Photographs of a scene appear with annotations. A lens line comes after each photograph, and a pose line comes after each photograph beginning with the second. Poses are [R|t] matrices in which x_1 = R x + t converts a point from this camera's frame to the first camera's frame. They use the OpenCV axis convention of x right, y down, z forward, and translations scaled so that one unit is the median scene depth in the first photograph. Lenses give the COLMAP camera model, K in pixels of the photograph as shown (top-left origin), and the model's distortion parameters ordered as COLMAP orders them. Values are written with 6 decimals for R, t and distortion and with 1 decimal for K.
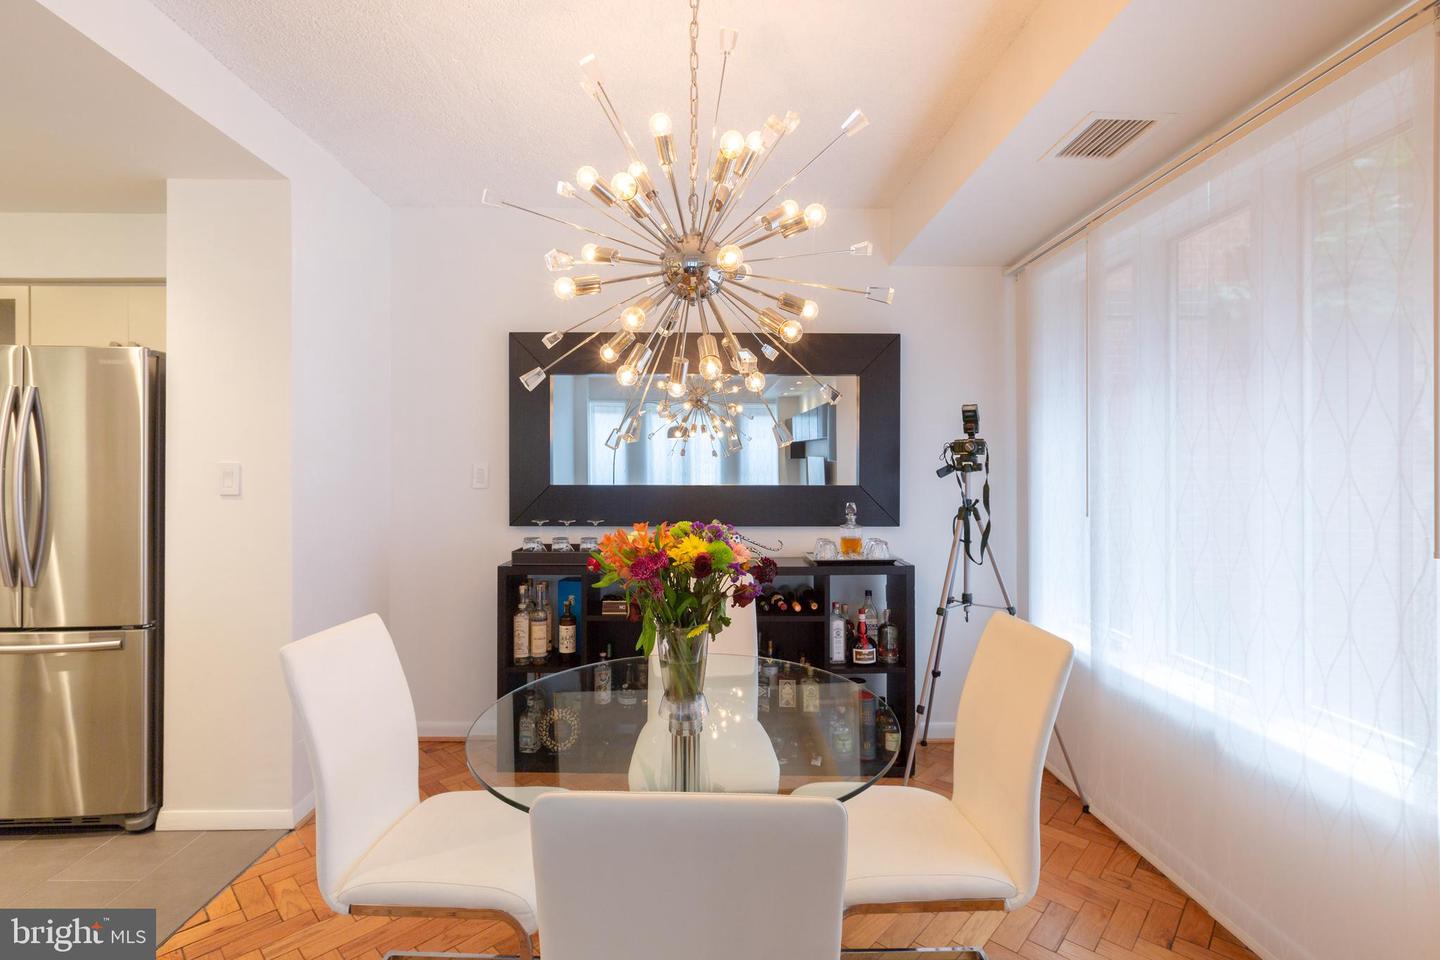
lens RADIAL K [[645.2, 0, 714.1], [0, 645.2, 474.2], [0, 0, 1]] dist [-0.003086, 0.000304]
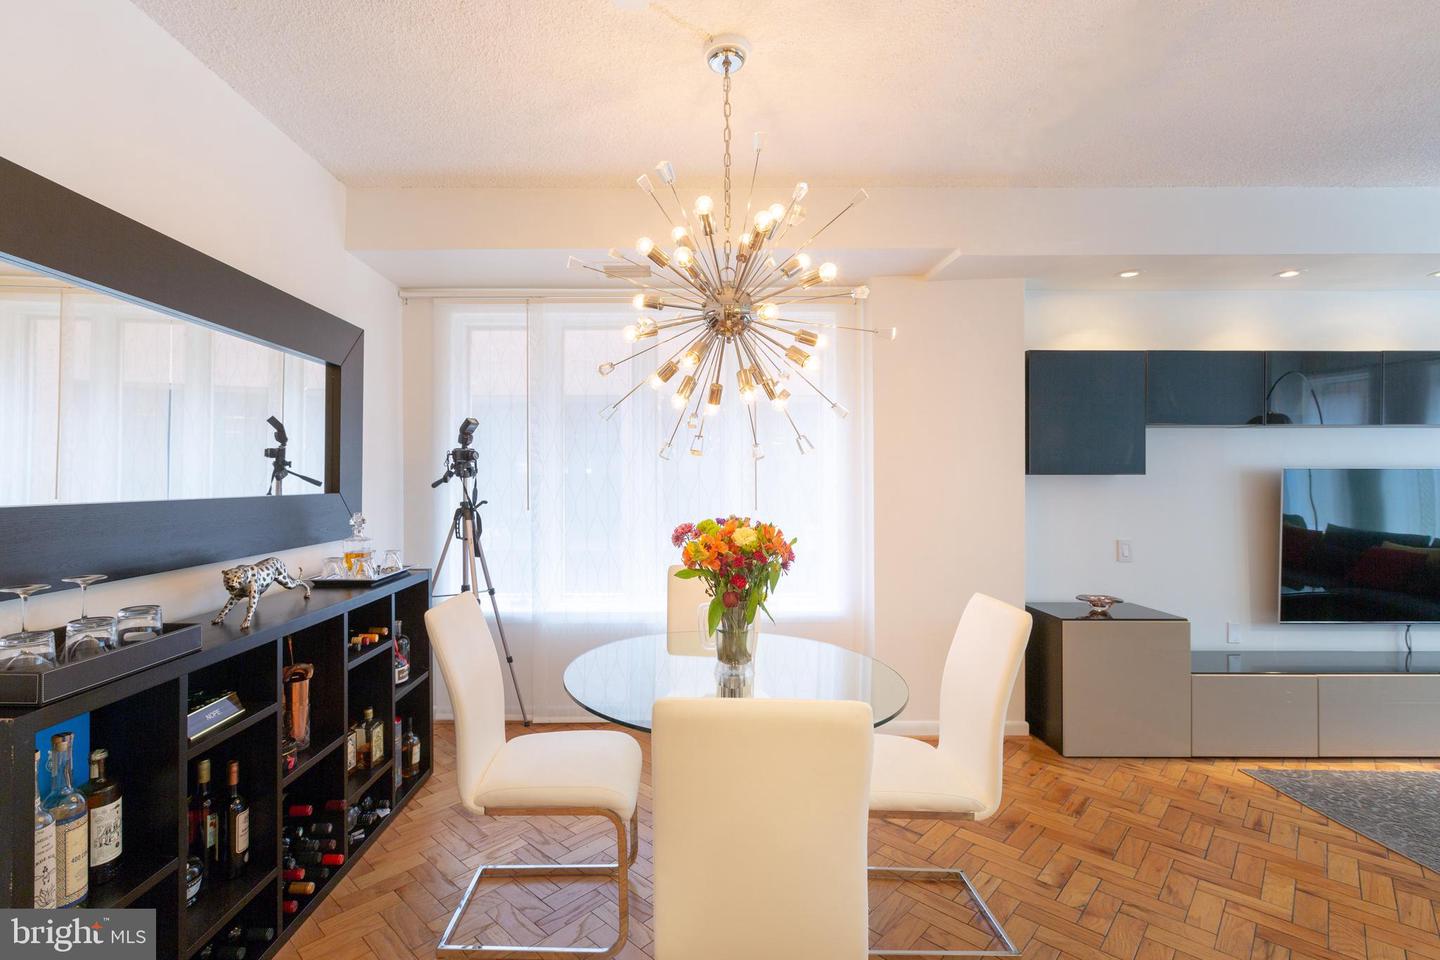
lens RADIAL K [[645.2, 0, 676.7], [0, 645.2, 480.2], [0, 0, 1]] dist [-0.003086, 0.000304]
pose [[0.025333, -0.002251, 0.999677, -0.721323], [0.009776, 0.999950, 0.002004, 0.003037], [-0.999631, 0.009722, 0.025353, 0.596566]]
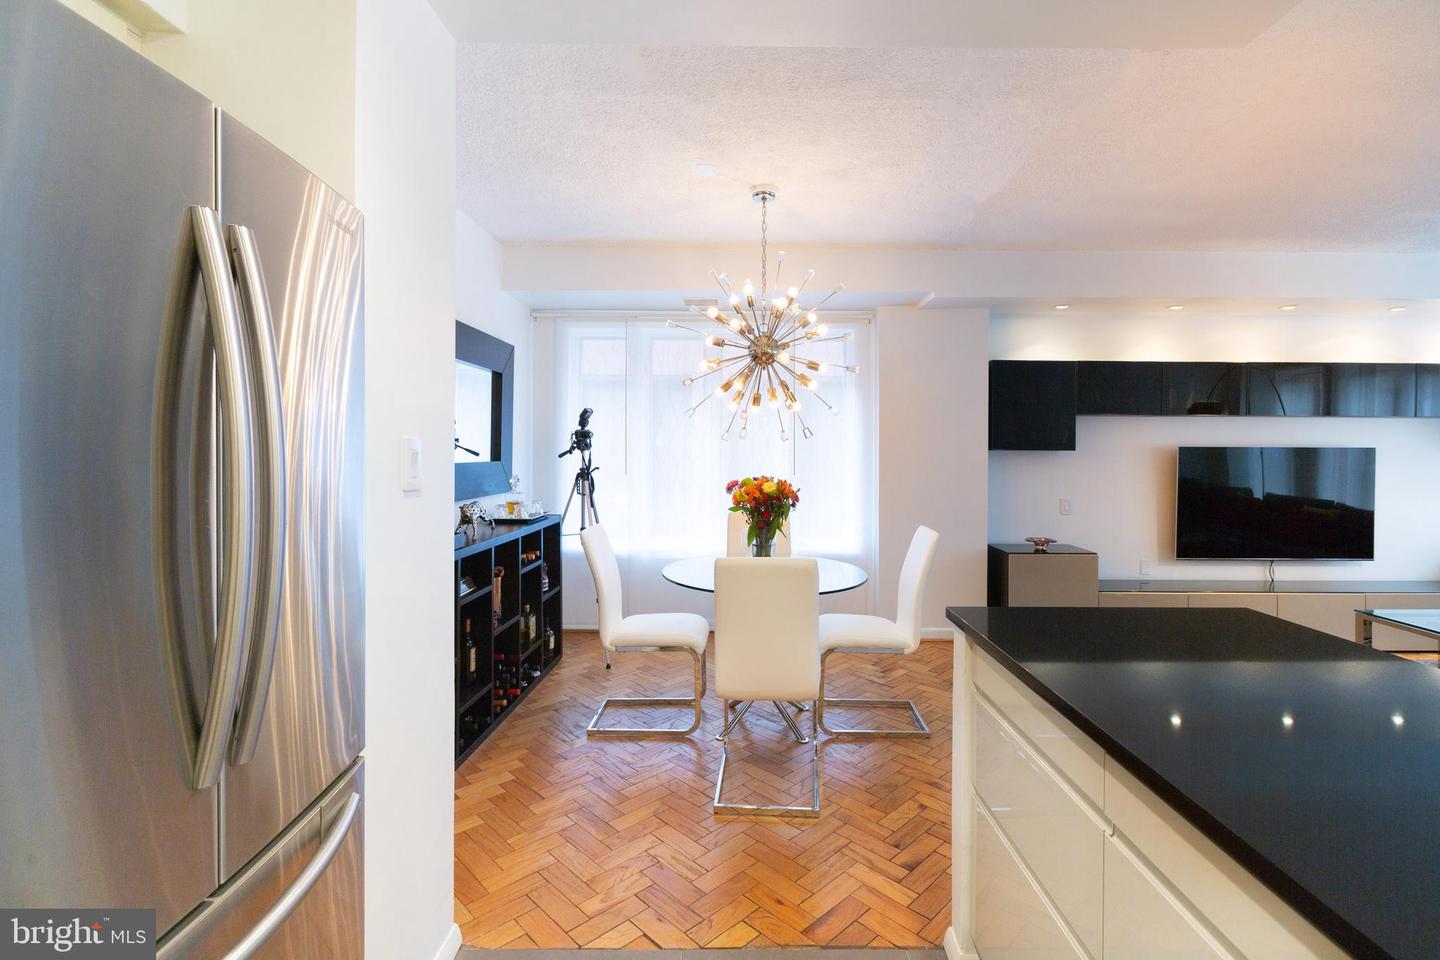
lens RADIAL K [[645.2, 0, 744.4], [0, 645.2, 450.7], [0, 0, 1]] dist [-0.003086, 0.000304]
pose [[0.025788, -0.000019, 0.999667, -1.161667], [0.003672, 0.999993, -0.000076, -0.000688], [-0.999661, 0.003672, 0.025787, 0.562360]]
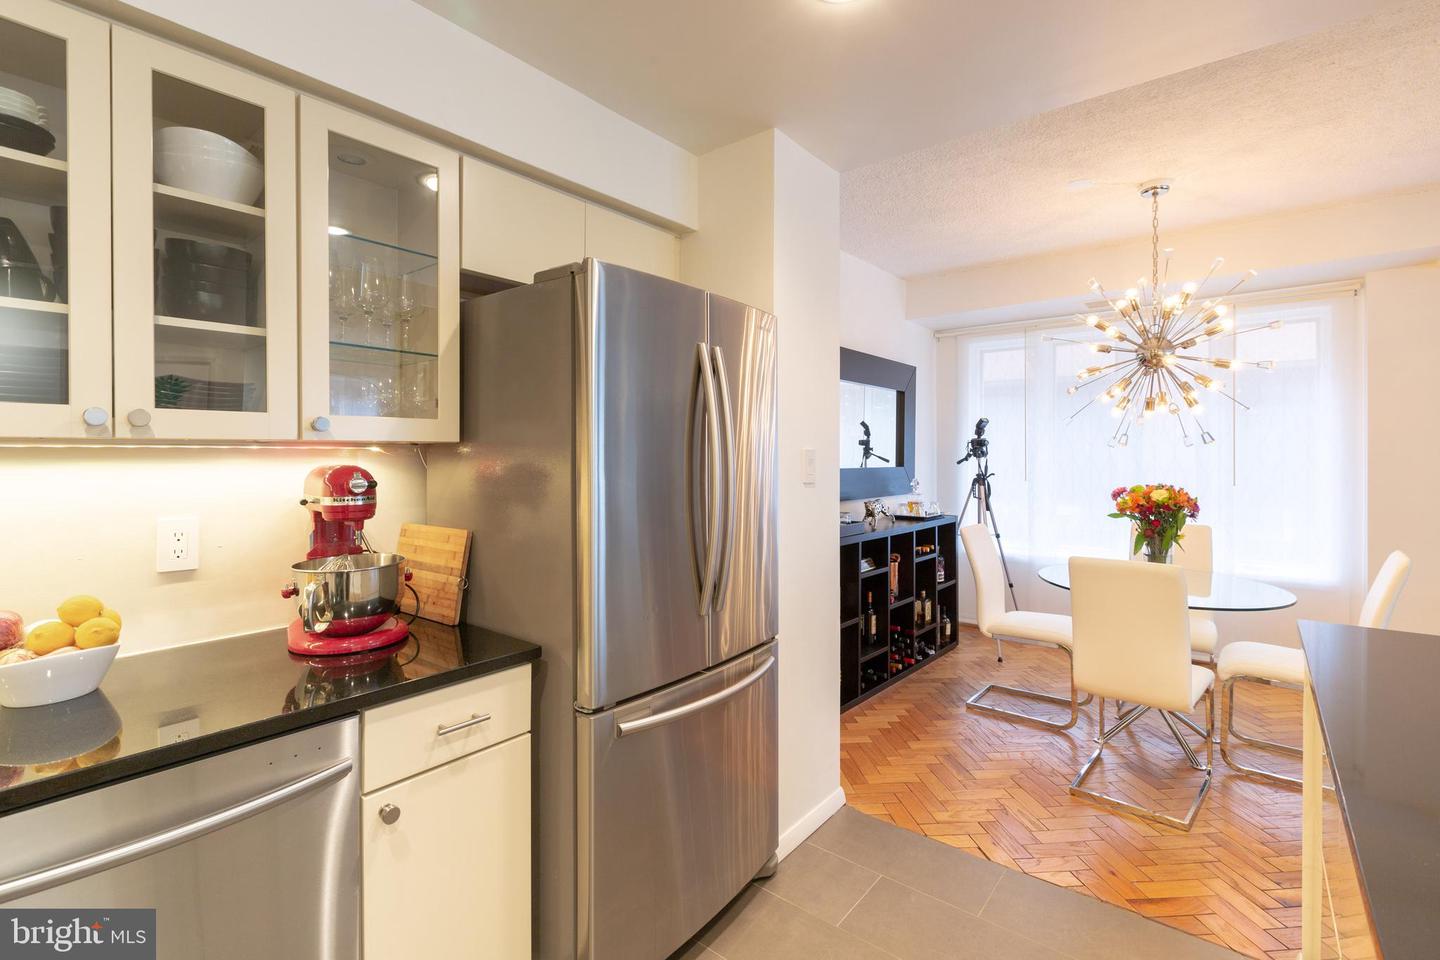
lens RADIAL K [[645.2, 0, 718.5], [0, 645.2, 457.8], [0, 0, 1]] dist [-0.003086, 0.000304]
pose [[0.655746, -0.000890, 0.754981, -1.328831], [0.005931, 0.999975, -0.003973, 0.000331], [-0.754959, 0.007083, 0.655734, 0.402464]]
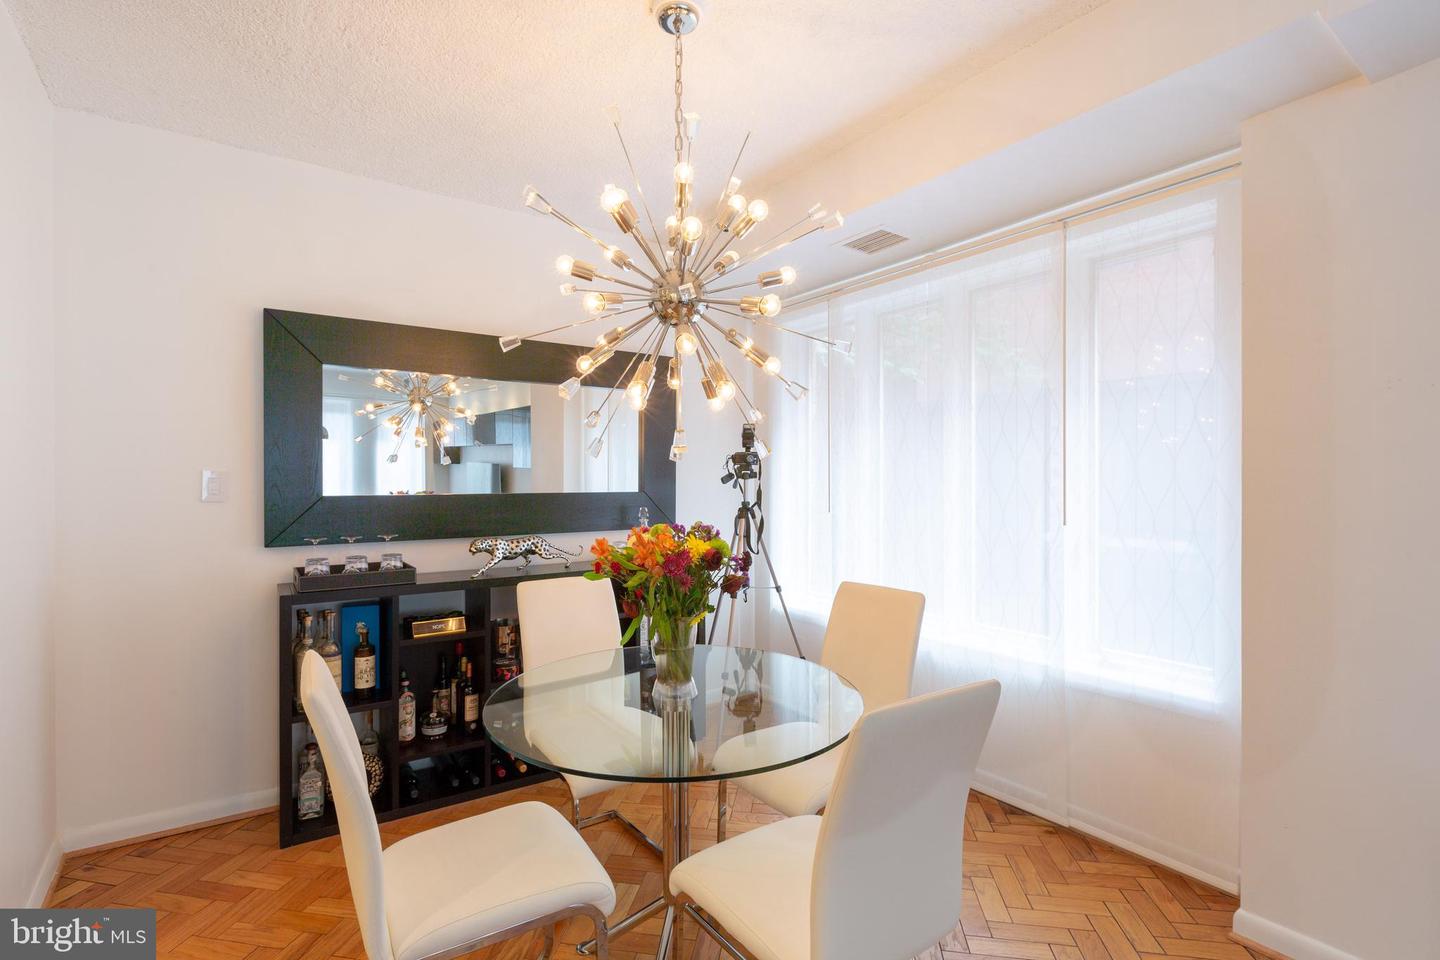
lens RADIAL K [[645.2, 0, 717.1], [0, 645.2, 484.9], [0, 0, 1]] dist [-0.003086, 0.000304]
pose [[0.832454, -0.008952, 0.554022, -0.329333], [0.005651, 0.999955, 0.007667, -0.002023], [-0.554065, -0.003252, 0.832467, 0.010565]]
